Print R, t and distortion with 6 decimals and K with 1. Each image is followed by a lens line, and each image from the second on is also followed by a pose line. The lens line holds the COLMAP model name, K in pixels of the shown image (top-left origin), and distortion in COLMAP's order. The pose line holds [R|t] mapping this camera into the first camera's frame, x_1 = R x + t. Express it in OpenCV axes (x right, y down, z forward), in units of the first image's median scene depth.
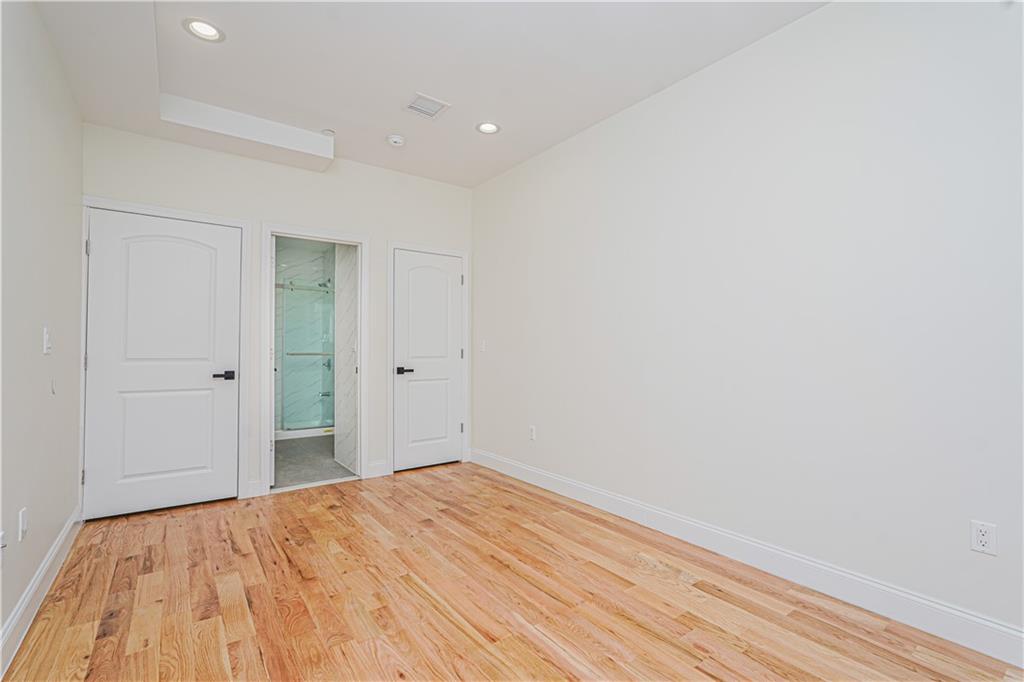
lens RADIAL K [[453.9, 0, 506.4], [0, 453.9, 347.6], [0, 0, 1]] dist [-0.017217, 0.007676]
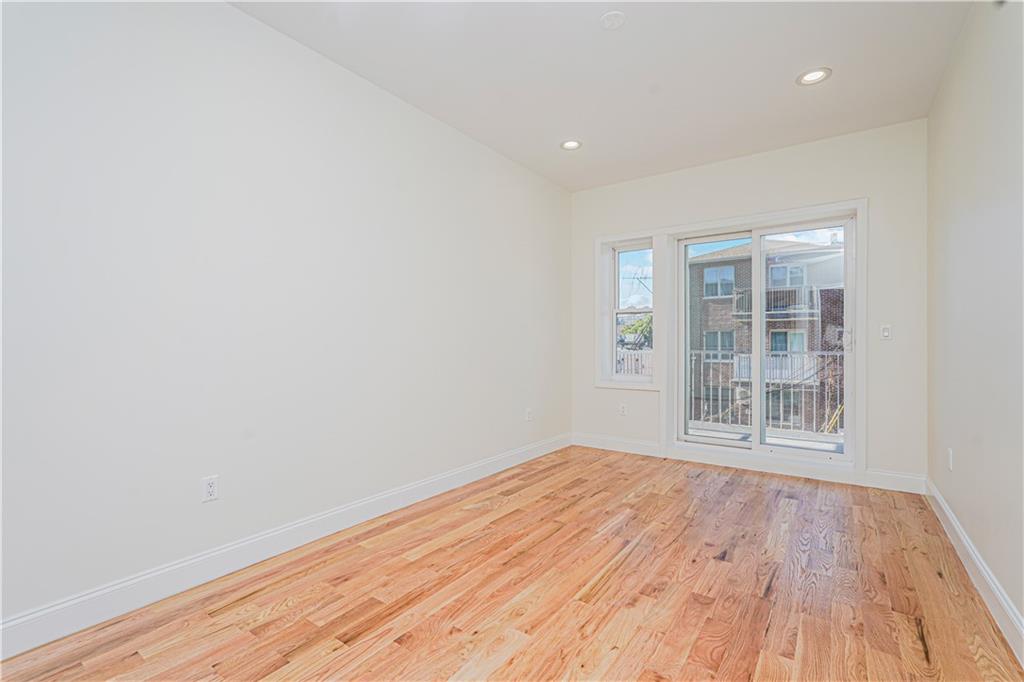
lens RADIAL K [[453.9, 0, 503.8], [0, 453.9, 346.0], [0, 0, 1]] dist [-0.017217, 0.007676]
pose [[-0.291629, -0.007028, 0.956506, -0.853694], [-0.002787, 0.999975, 0.006498, 0.006417], [-0.956527, -0.000771, -0.291642, 1.183659]]
